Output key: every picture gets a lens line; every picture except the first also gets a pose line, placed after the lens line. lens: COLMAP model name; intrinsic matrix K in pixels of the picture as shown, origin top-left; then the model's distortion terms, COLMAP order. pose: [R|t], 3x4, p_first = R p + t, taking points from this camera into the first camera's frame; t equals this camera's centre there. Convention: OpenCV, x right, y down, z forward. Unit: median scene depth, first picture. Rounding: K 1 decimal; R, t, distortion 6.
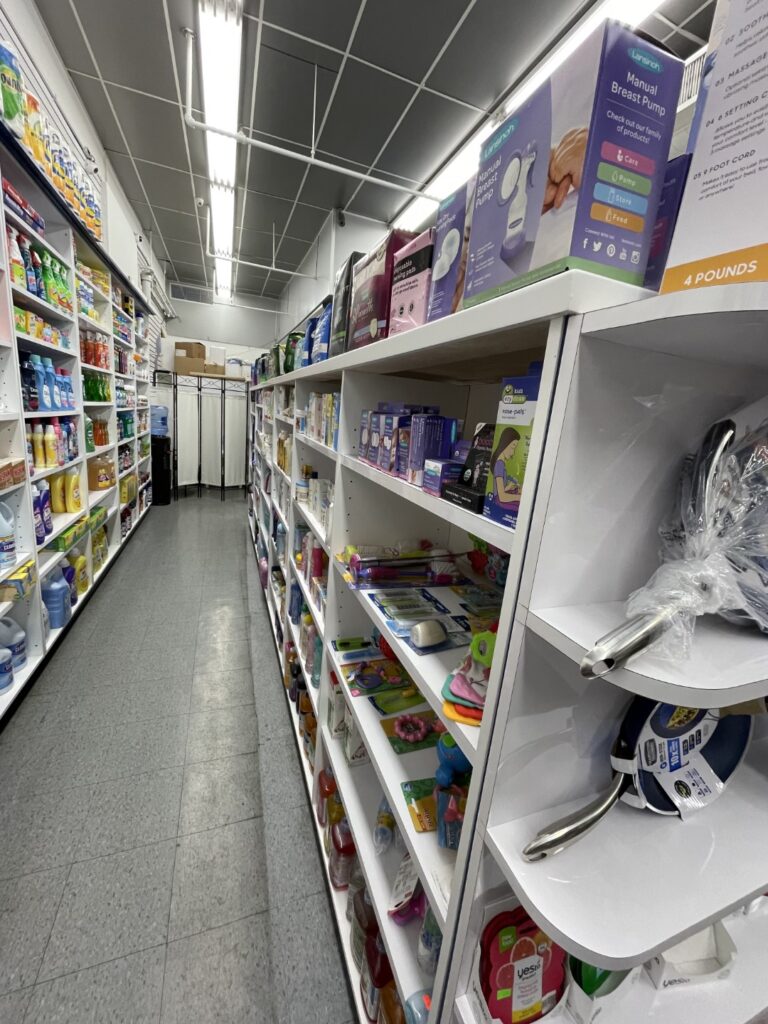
lens RADIAL K [[411.3, 0, 387.2], [0, 411.3, 517.4], [0, 0, 1]] dist [-0.004536, -0.000173]
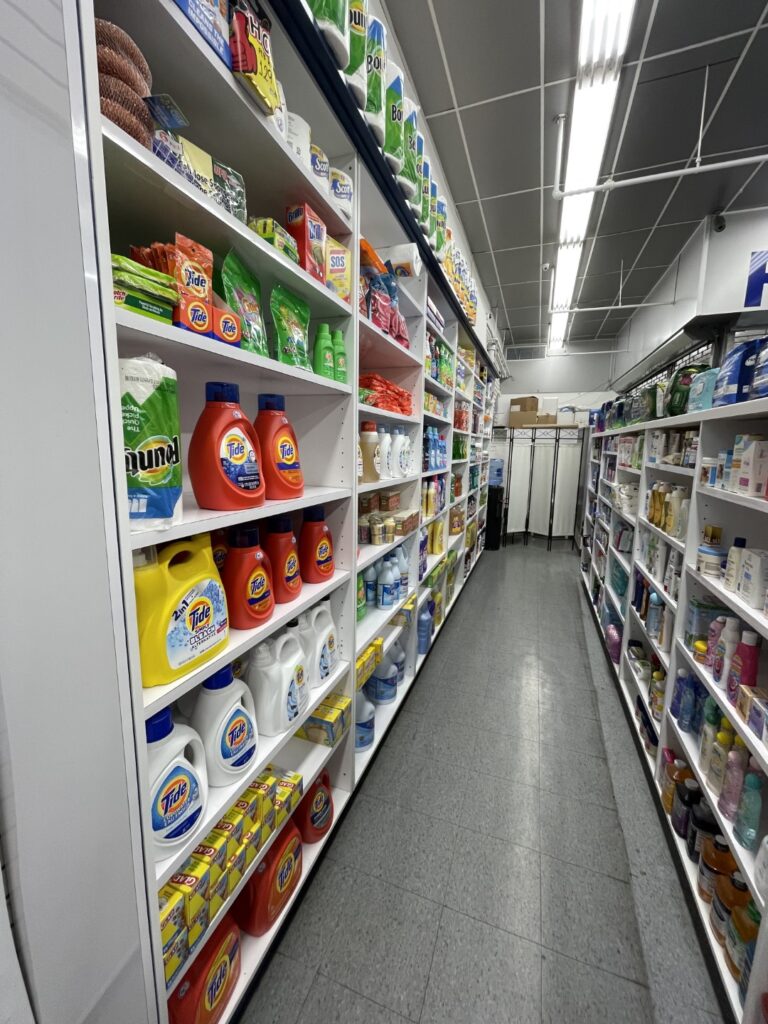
lens RADIAL K [[411.3, 0, 378.0], [0, 411.3, 518.8], [0, 0, 1]] dist [-0.004536, -0.000173]
pose [[0.747233, 0.036071, -0.663582, -0.109187], [-0.105512, 0.992300, -0.064873, -0.017255], [0.656132, 0.118491, 0.745285, 0.002080]]
